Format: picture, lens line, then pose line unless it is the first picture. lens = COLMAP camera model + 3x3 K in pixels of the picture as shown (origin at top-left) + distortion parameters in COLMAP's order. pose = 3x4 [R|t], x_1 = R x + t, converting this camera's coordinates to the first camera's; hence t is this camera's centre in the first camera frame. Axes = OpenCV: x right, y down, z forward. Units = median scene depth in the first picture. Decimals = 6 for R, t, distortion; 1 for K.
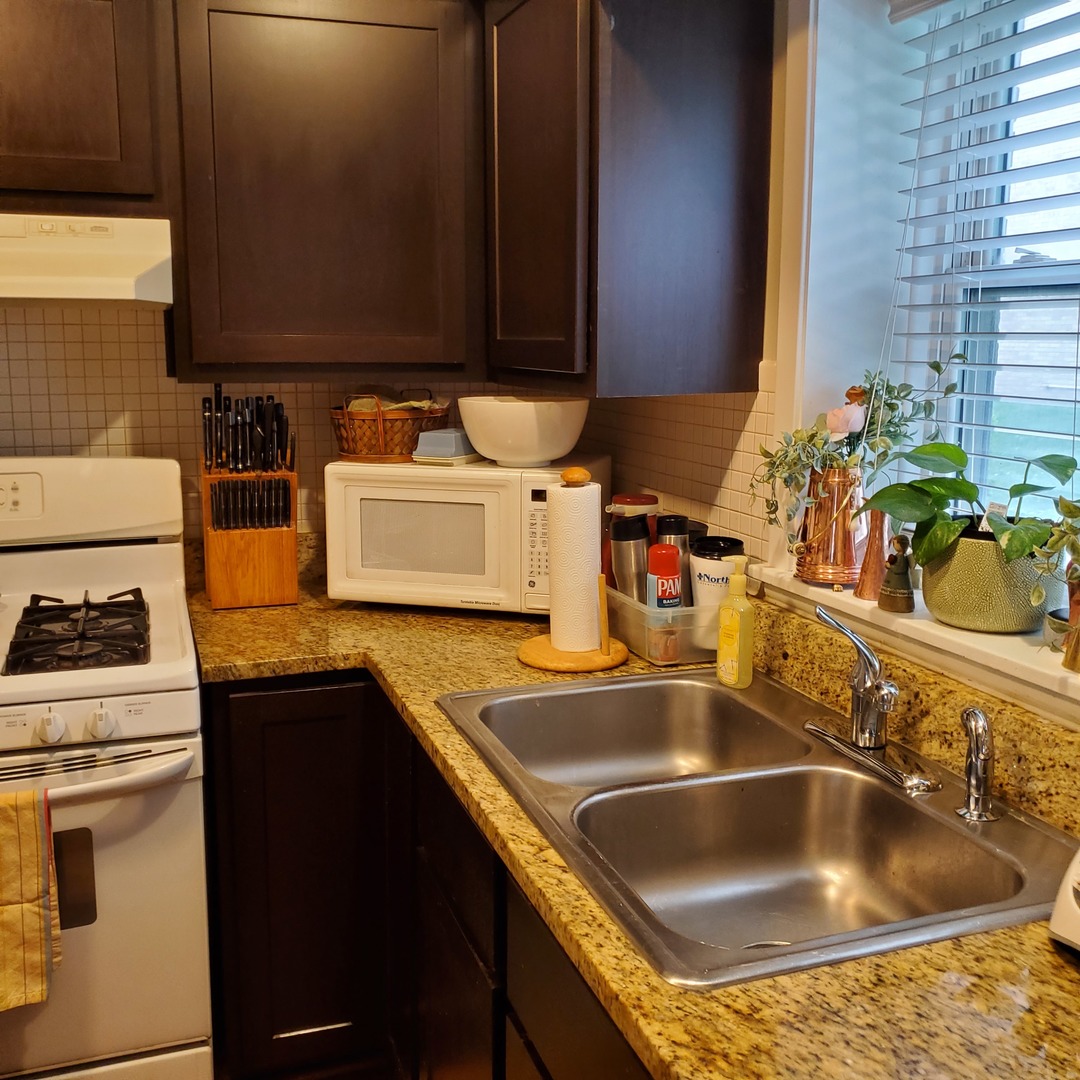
lens RADIAL K [[1102.7, 0, 521.5], [0, 1102.7, 513.8], [0, 0, 1]] dist [0.004105, -0.001359]
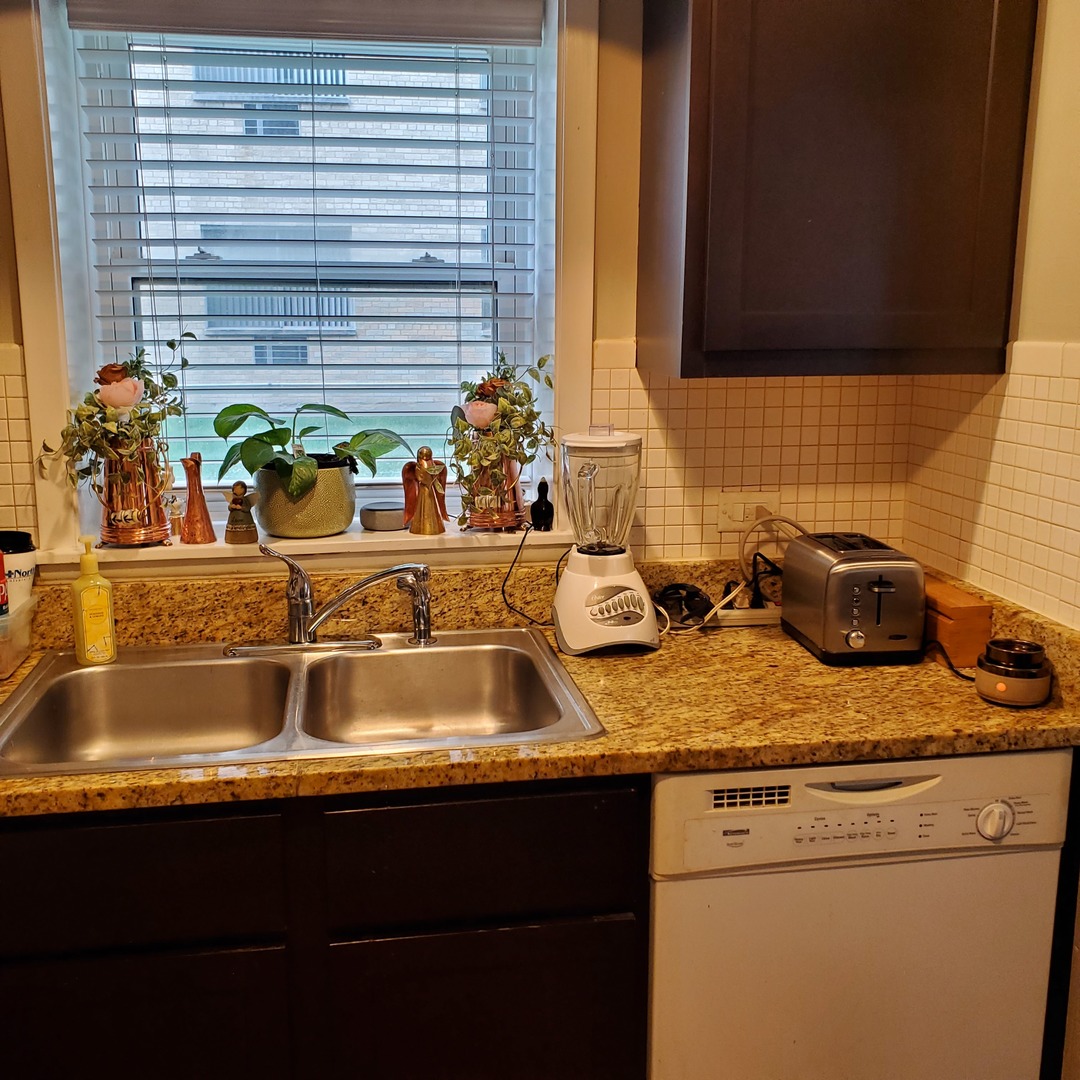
lens RADIAL K [[1102.7, 0, 521.5], [0, 1102.7, 513.8], [0, 0, 1]] dist [0.004105, -0.001359]
pose [[0.173113, -0.171621, 0.969834, -0.798886], [0.155472, 0.977117, 0.145159, -0.074943], [-0.972554, 0.125653, 0.195834, 0.457051]]
